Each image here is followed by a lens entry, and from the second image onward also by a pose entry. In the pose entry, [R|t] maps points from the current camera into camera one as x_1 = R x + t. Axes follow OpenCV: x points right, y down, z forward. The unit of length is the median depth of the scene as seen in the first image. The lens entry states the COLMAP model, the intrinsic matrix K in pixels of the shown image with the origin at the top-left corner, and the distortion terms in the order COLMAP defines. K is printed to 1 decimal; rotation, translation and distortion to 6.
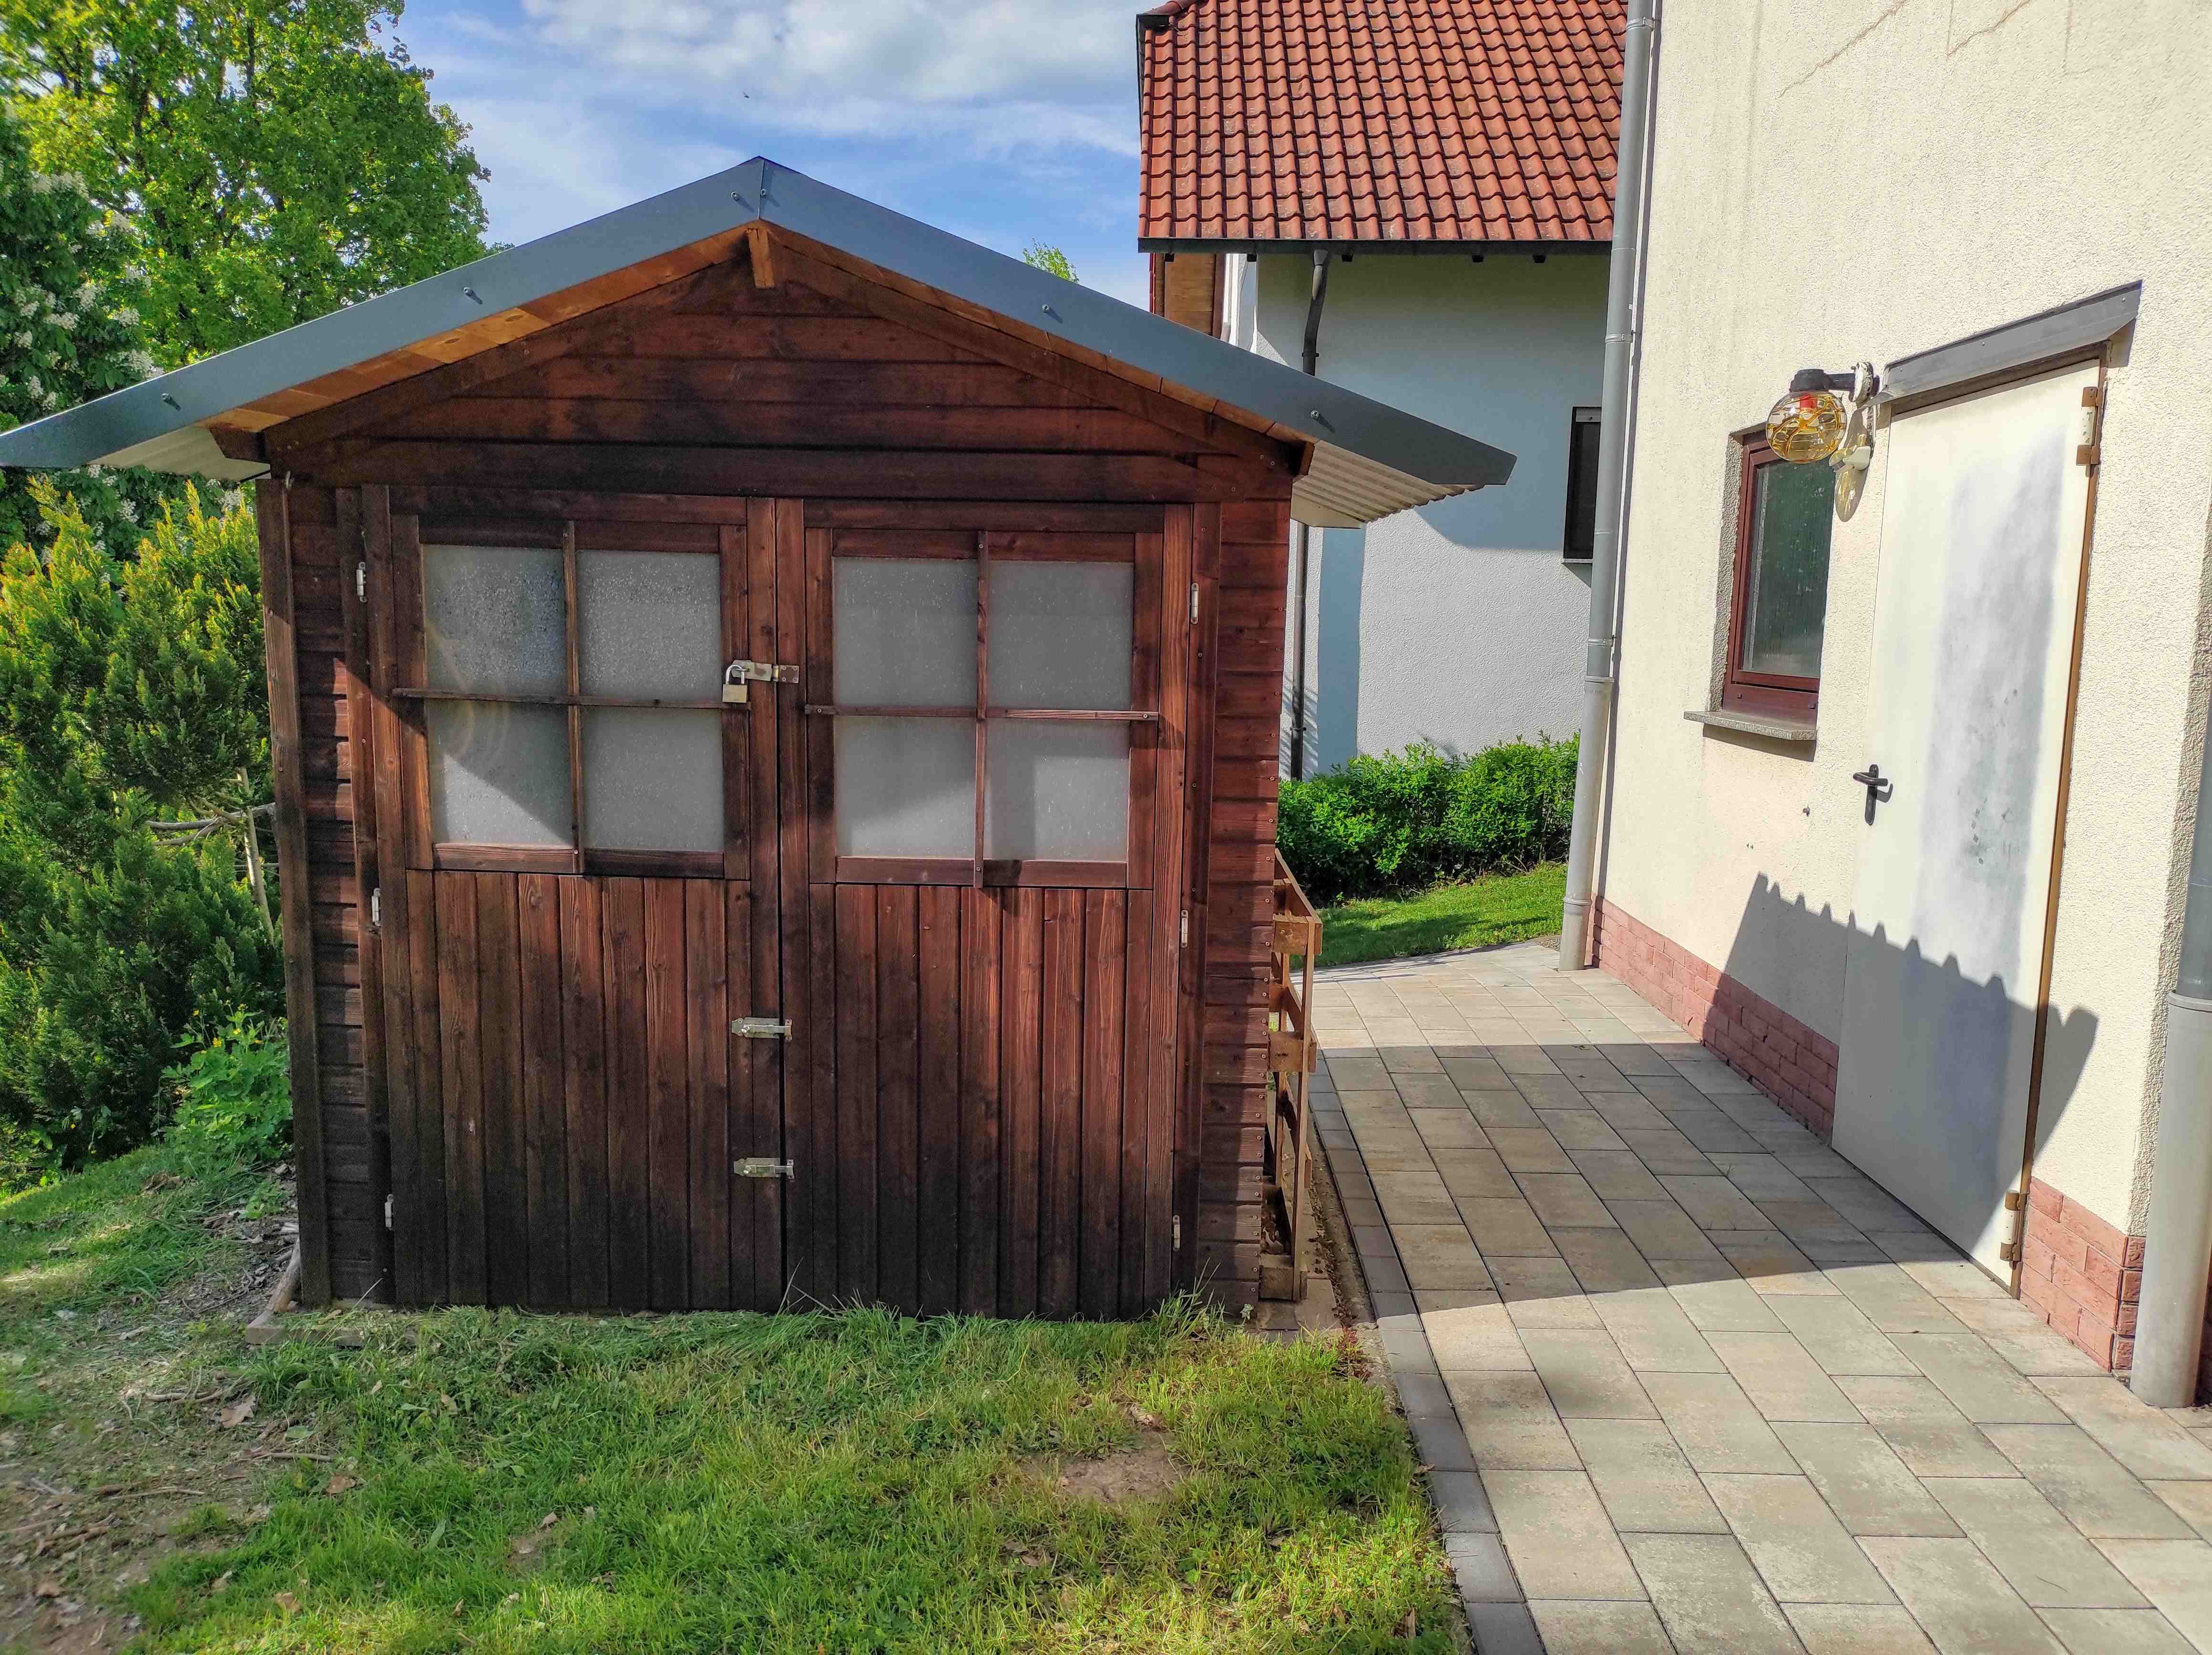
lens RADIAL K [[1619.4, 0, 1104.9], [0, 1619.4, 835.6], [0, 0, 1]] dist [0.029105, -0.006922]
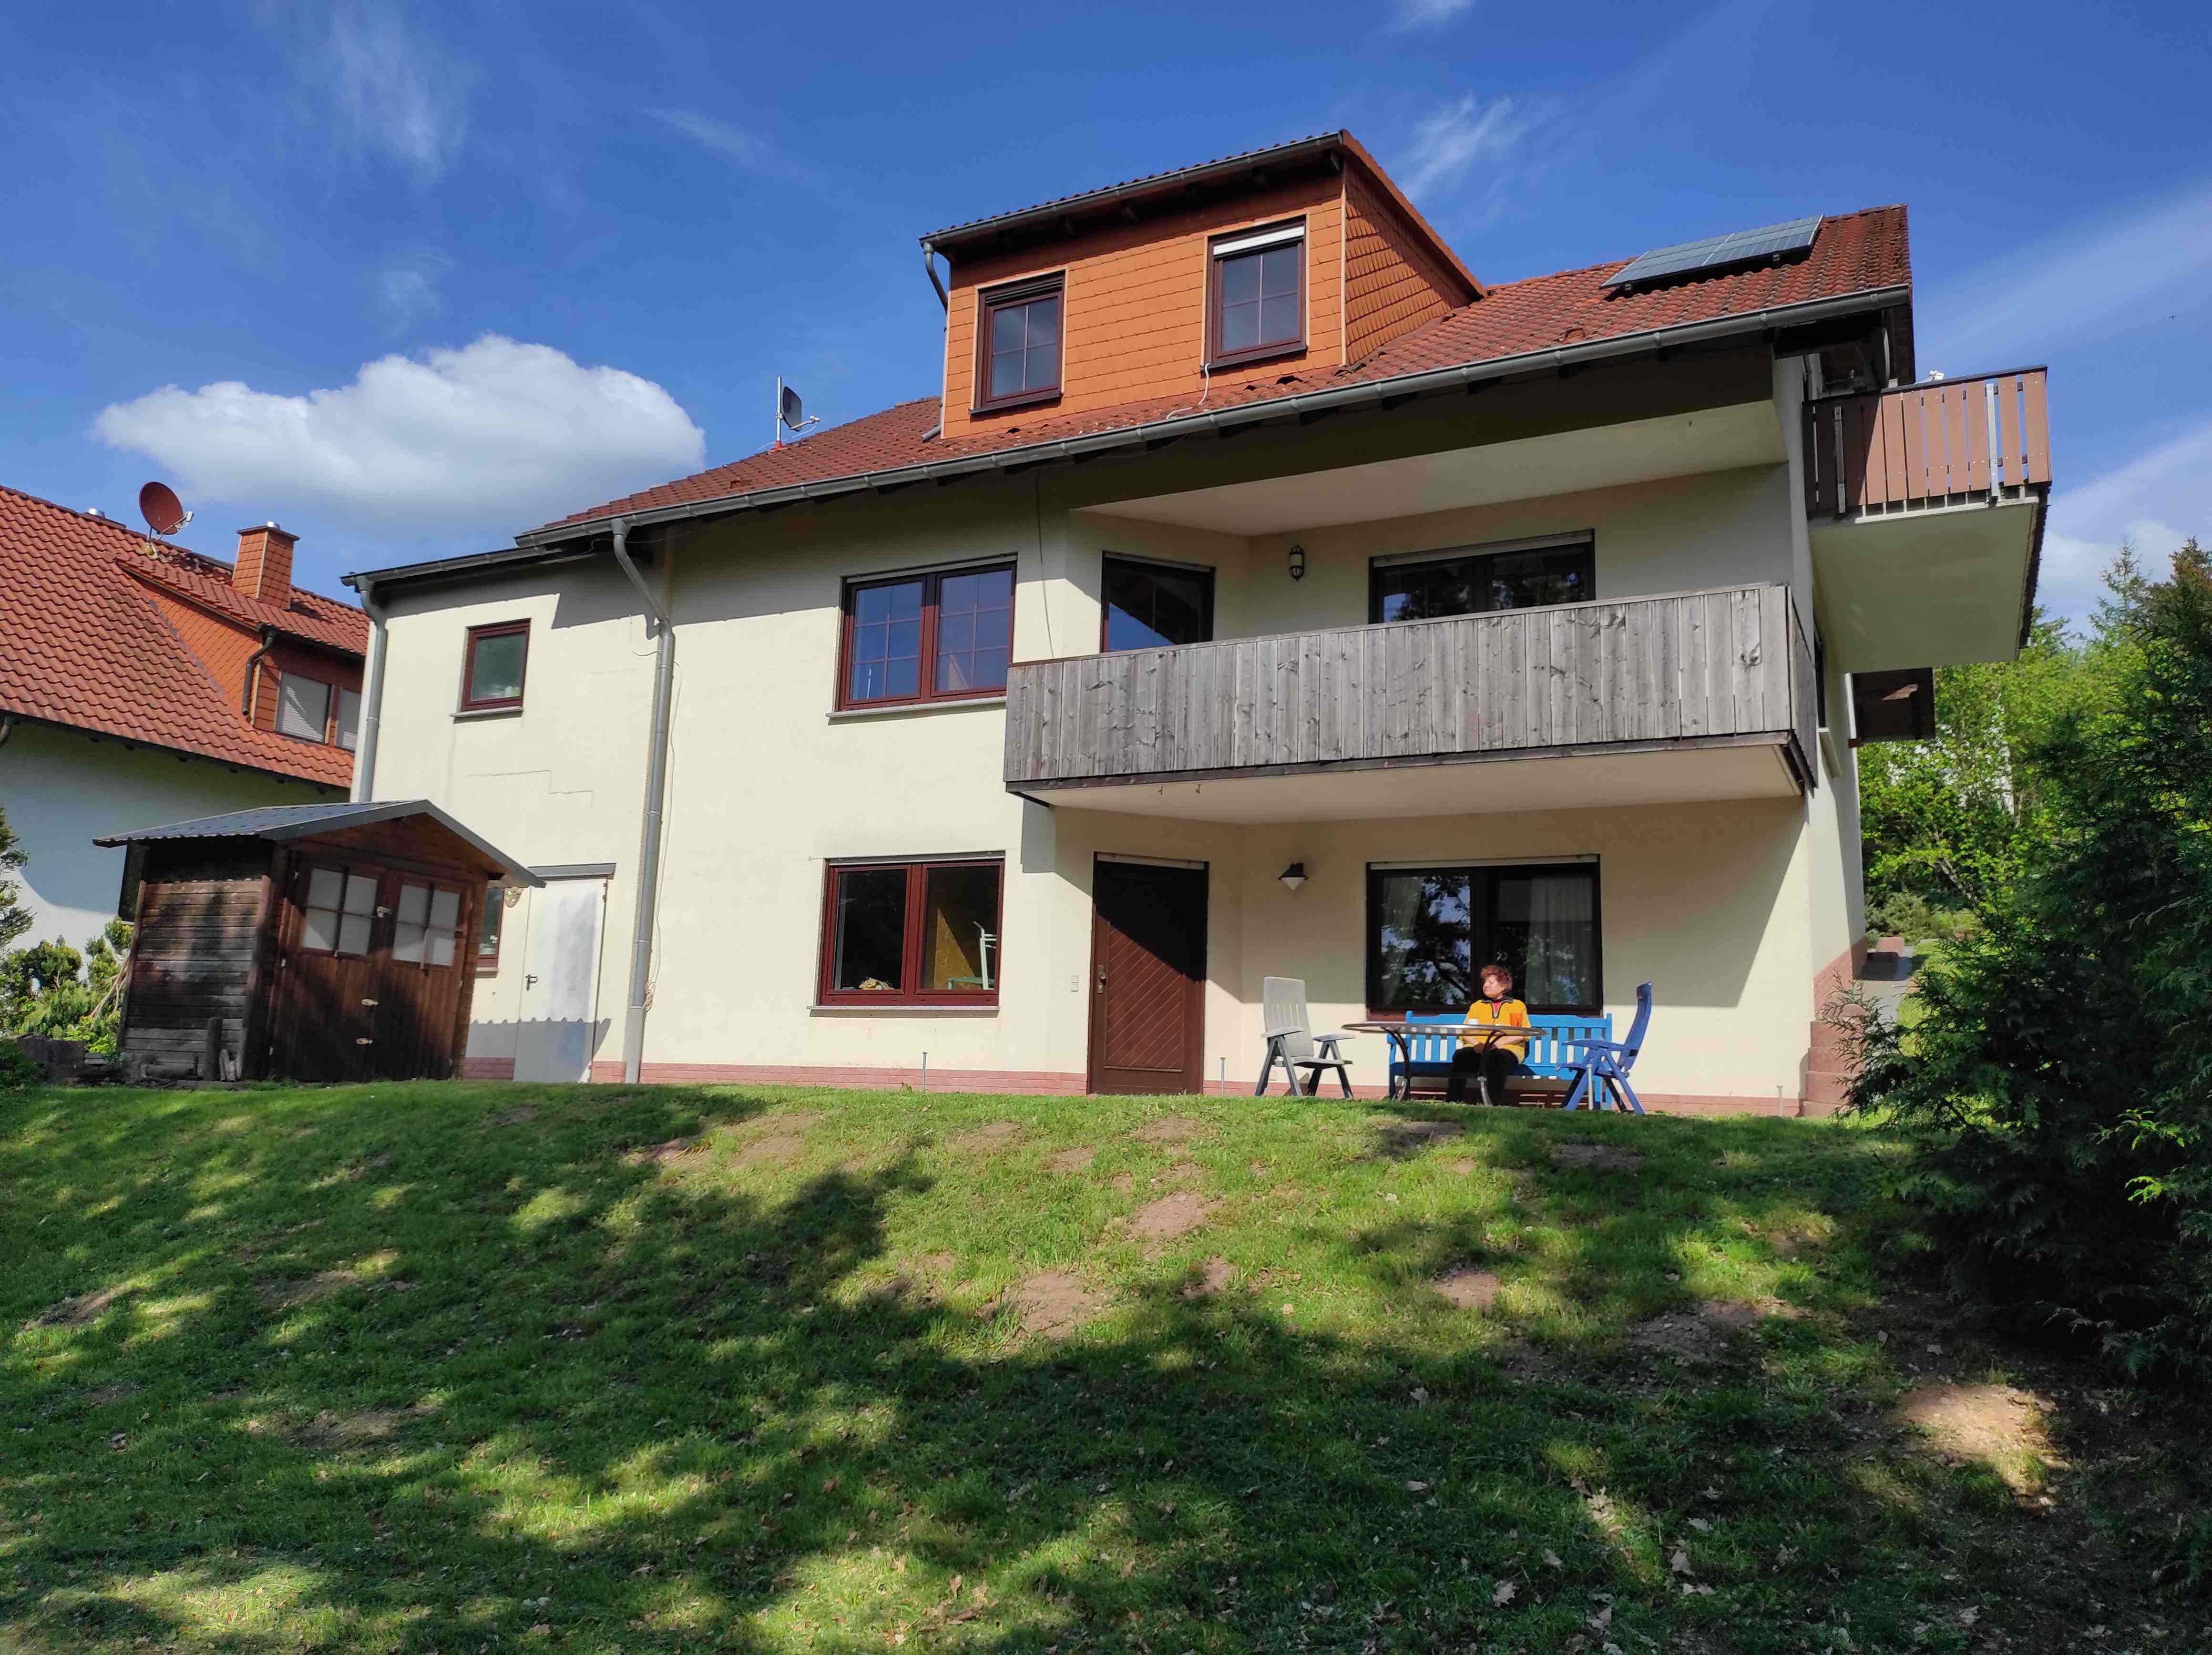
lens RADIAL K [[1619.4, 0, 1104.9], [0, 1619.4, 835.6], [0, 0, 1]] dist [0.029105, -0.006922]
pose [[0.428203, 0.152067, 0.890796, -3.002638], [0.095088, 0.972686, -0.211755, 0.726607], [-0.898666, 0.175378, 0.402047, -2.207800]]
